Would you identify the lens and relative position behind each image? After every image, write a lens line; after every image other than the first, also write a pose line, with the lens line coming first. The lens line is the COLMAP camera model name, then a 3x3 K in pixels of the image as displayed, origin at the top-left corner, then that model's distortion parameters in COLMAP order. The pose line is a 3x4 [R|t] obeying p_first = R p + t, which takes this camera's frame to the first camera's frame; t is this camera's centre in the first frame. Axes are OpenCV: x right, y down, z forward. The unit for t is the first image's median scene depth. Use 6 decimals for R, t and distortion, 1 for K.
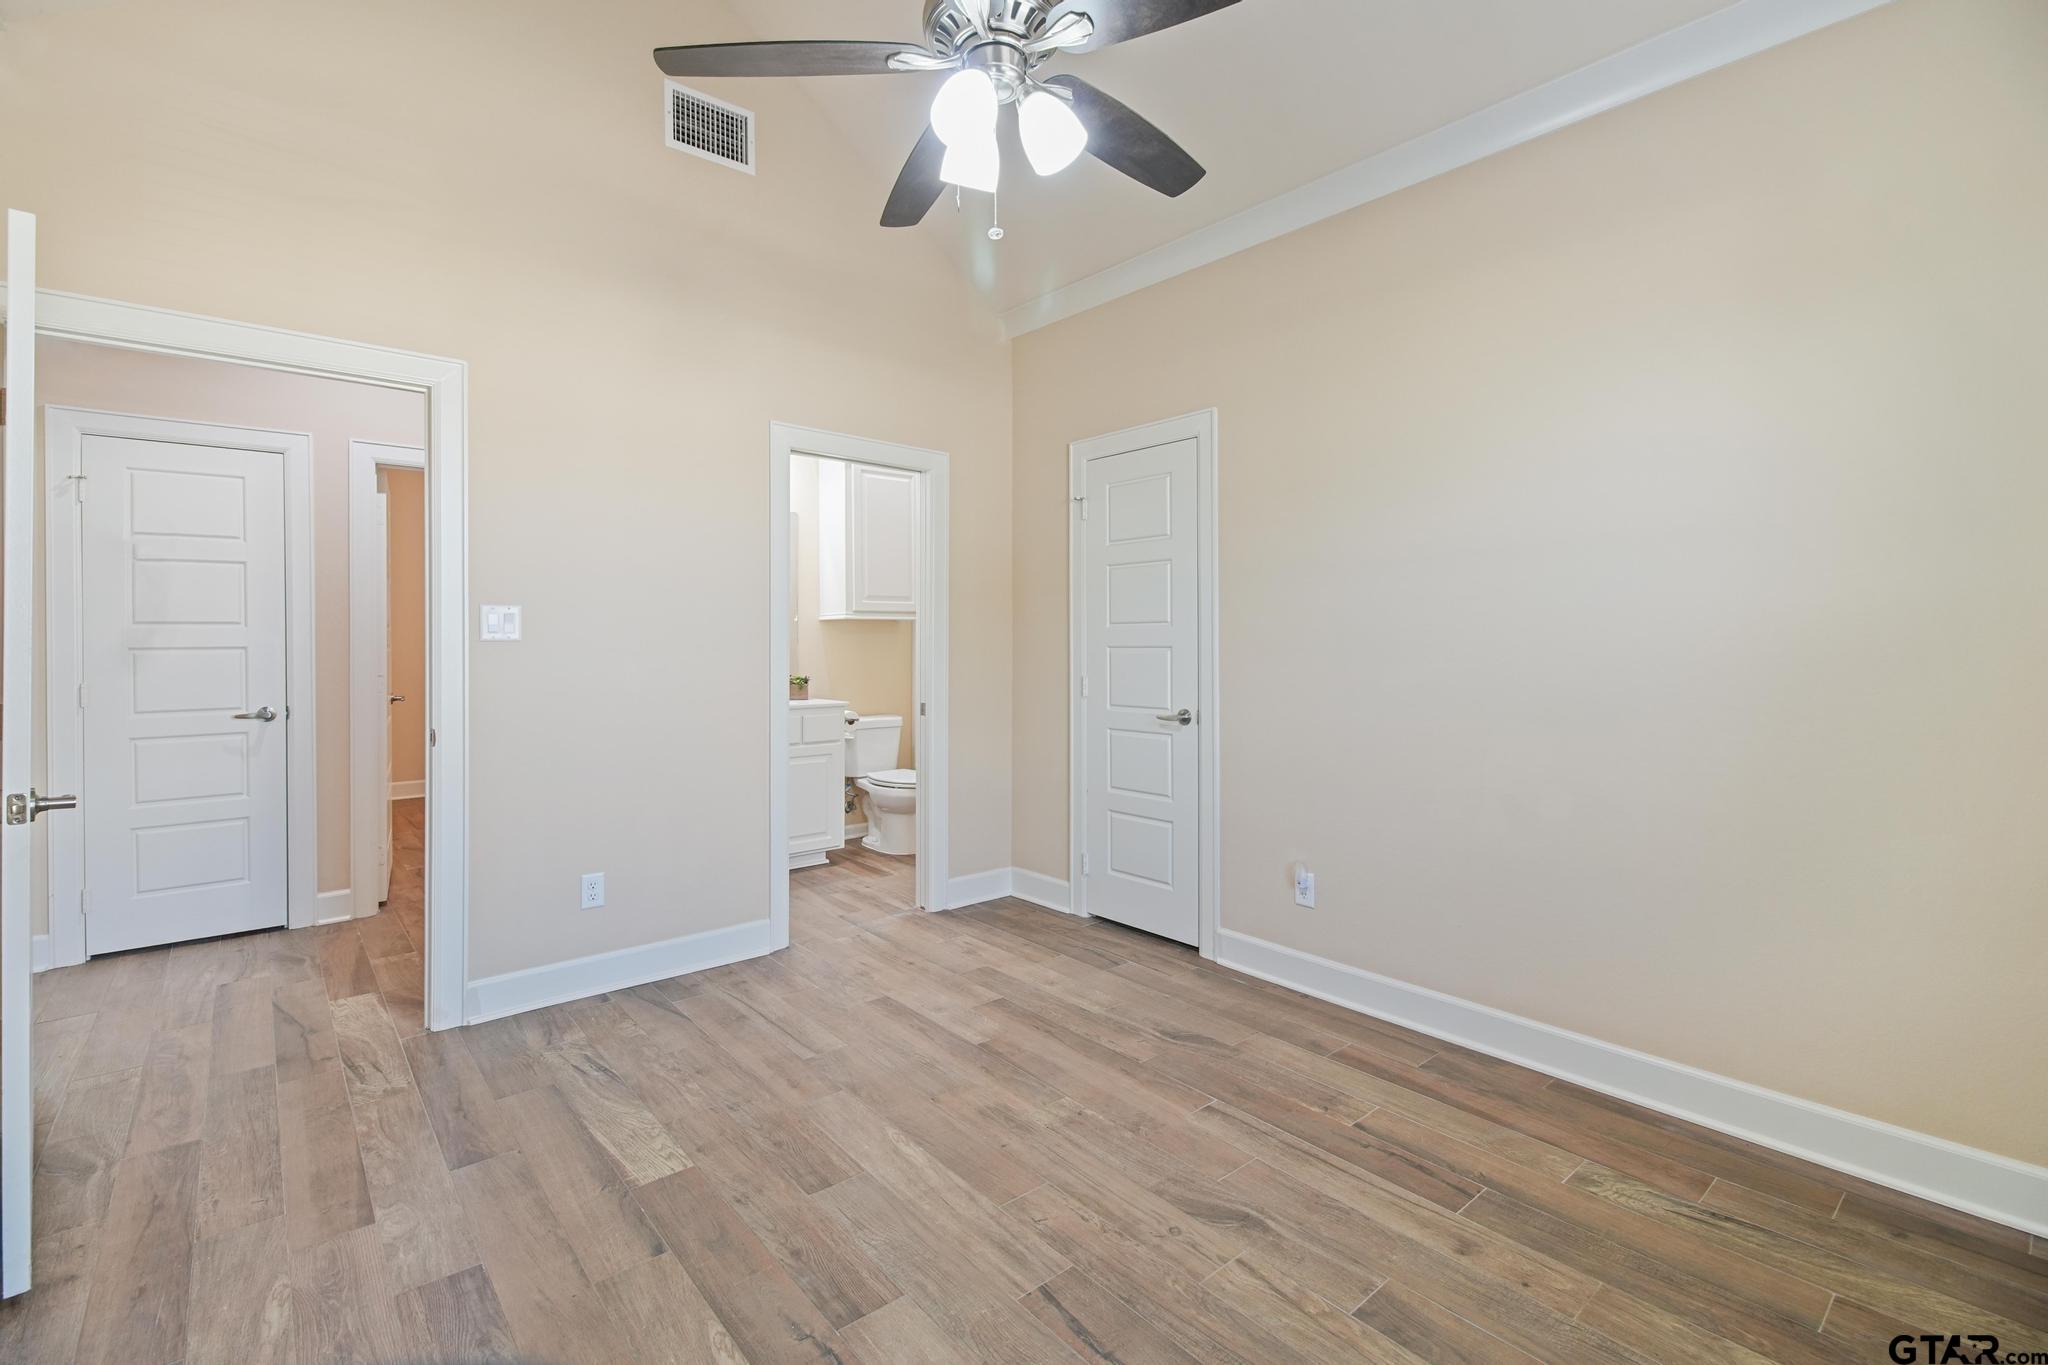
lens RADIAL K [[917.2, 0, 1022.6], [0, 917.2, 650.4], [0, 0, 1]] dist [0.001664, -0.010963]
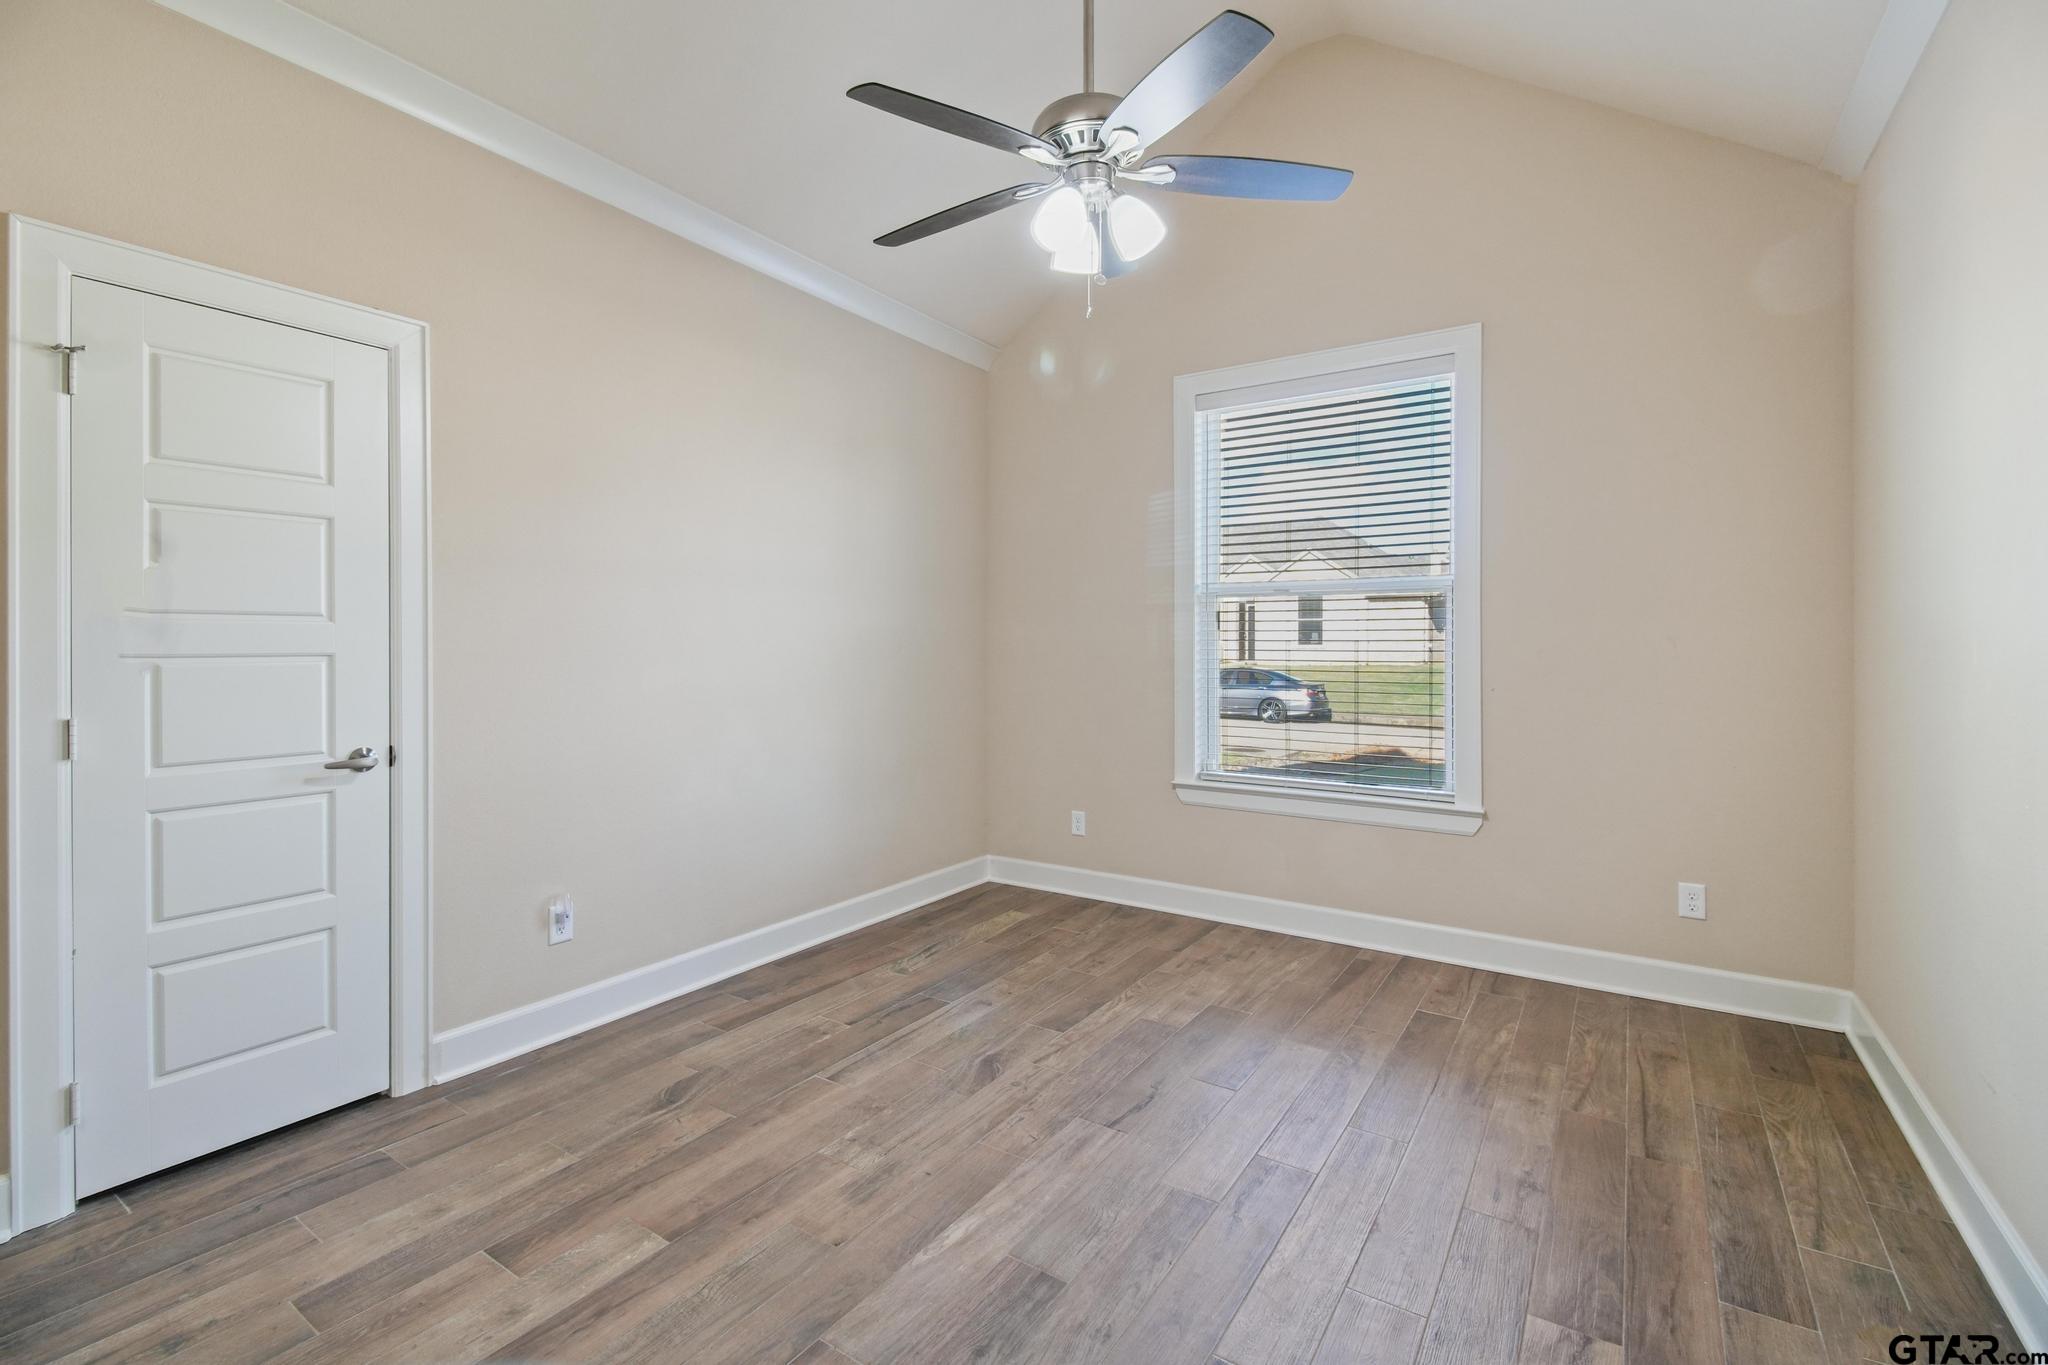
lens RADIAL K [[917.2, 0, 1022.6], [0, 917.2, 650.4], [0, 0, 1]] dist [0.001664, -0.010963]
pose [[-0.286947, -0.008178, 0.957912, -0.856687], [0.011552, 0.999861, 0.011996, -0.012499], [-0.957877, 0.014508, -0.286813, 1.048555]]
